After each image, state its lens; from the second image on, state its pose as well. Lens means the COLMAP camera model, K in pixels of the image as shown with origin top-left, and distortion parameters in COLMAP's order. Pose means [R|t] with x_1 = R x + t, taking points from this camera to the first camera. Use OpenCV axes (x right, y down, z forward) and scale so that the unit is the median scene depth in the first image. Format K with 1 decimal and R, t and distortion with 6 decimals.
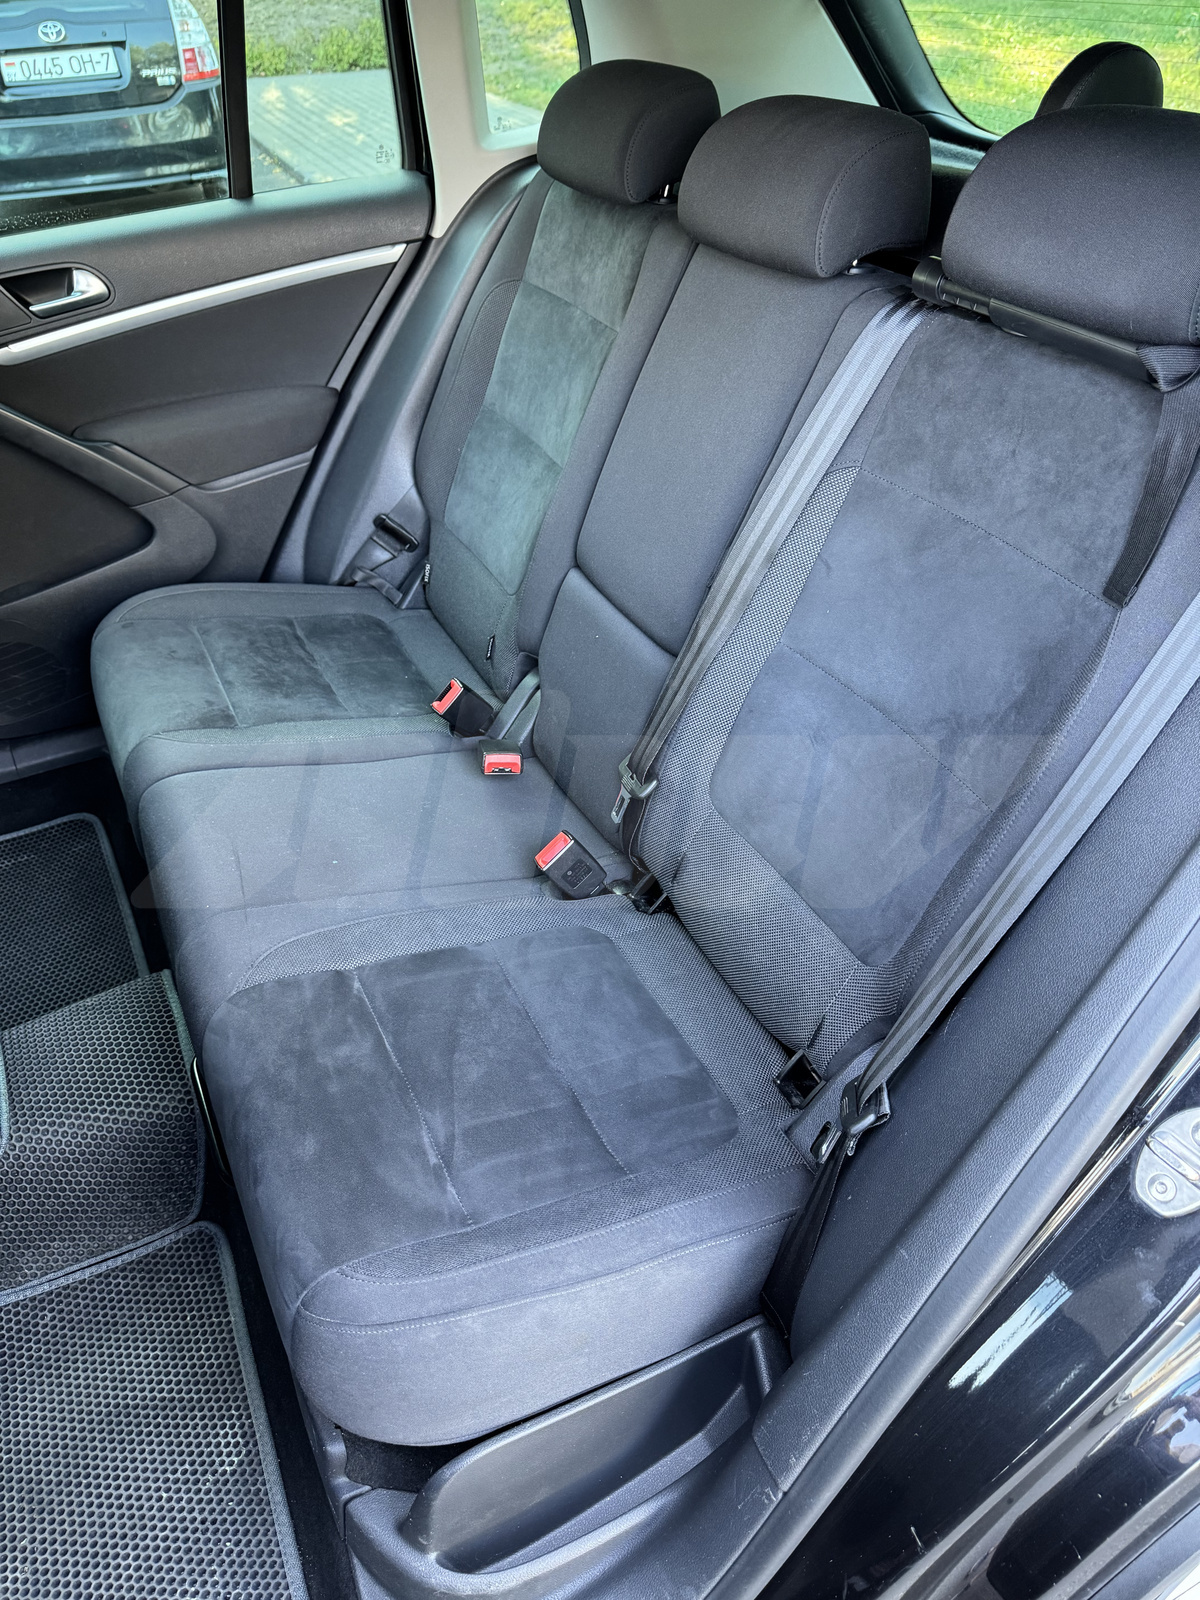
lens RADIAL K [[1115.0, 0, 589.6], [0, 1115.0, 799.8], [0, 0, 1]] dist [0.021599, -0.047754]
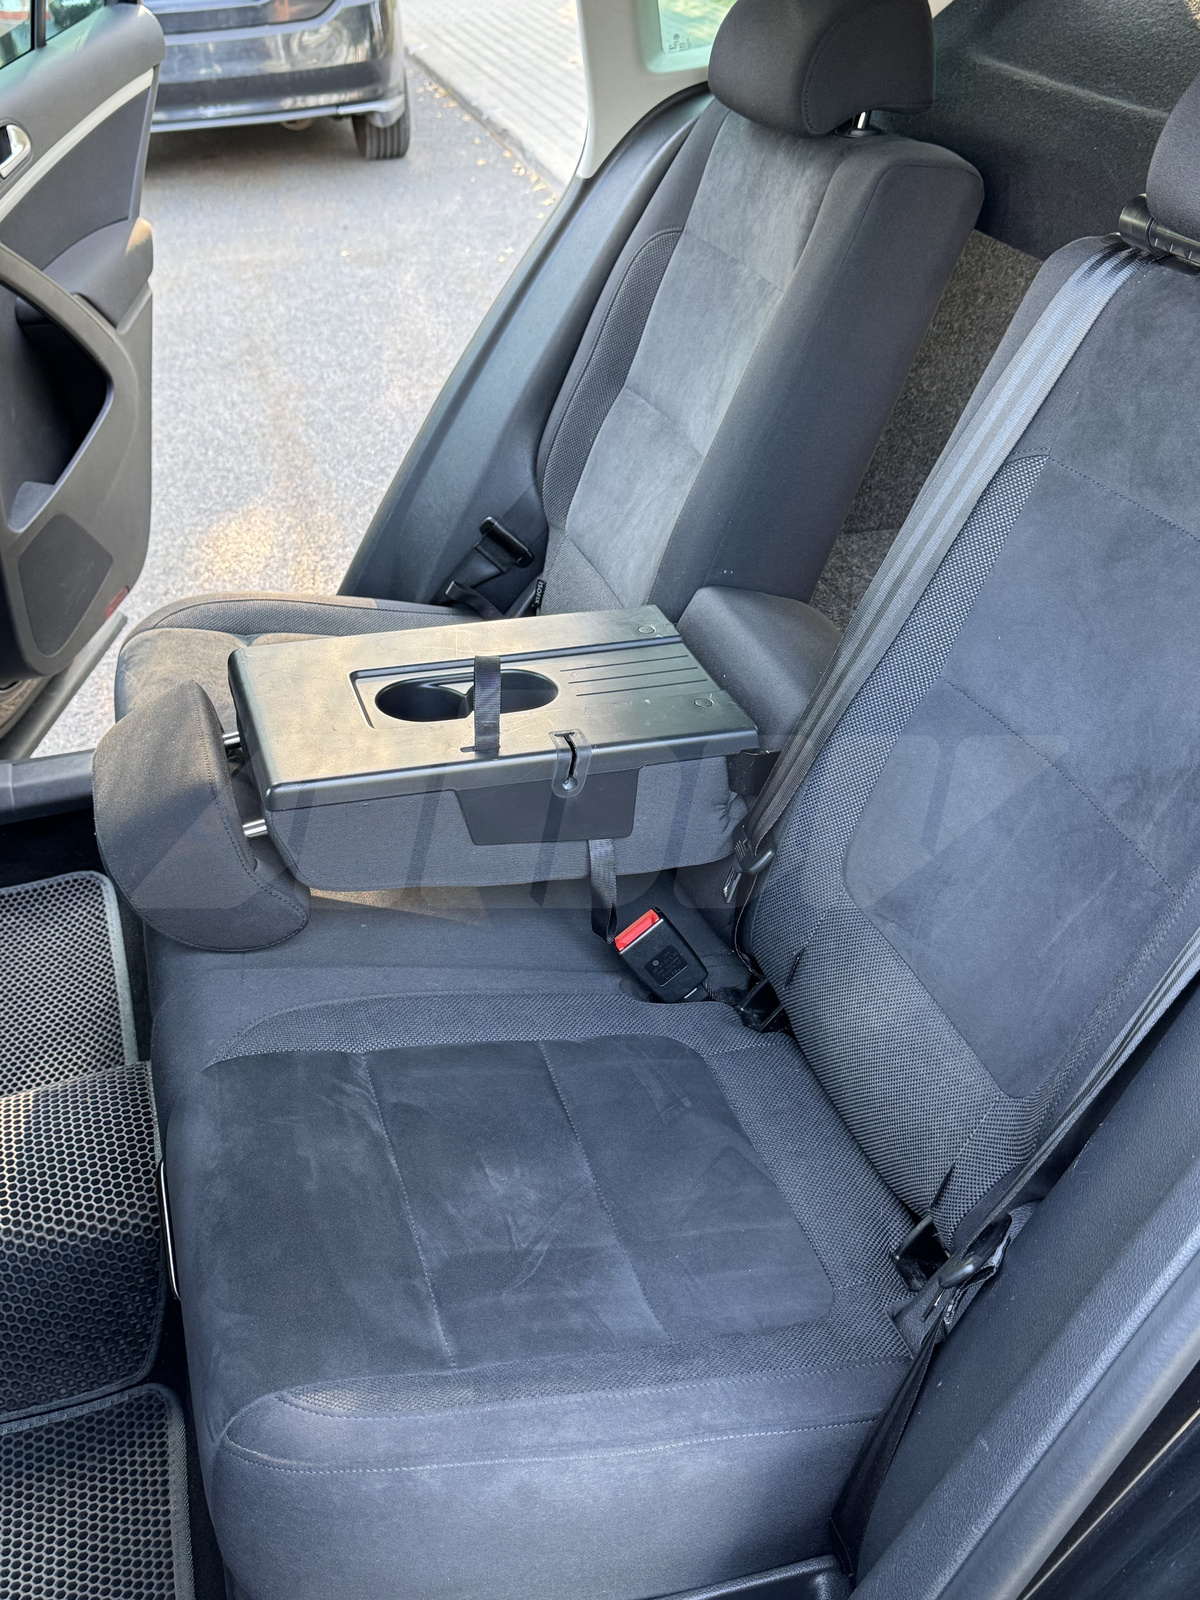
lens RADIAL K [[1576.9, 0, 600.0], [0, 1576.9, 800.0], [0, 0, 1]] dist [0.063389, -0.128152]
pose [[0.987225, 0.069765, -0.143247, 0.098735], [-0.084182, 0.991700, -0.097181, 0.066610], [0.135278, 0.107998, 0.984904, -0.094866]]
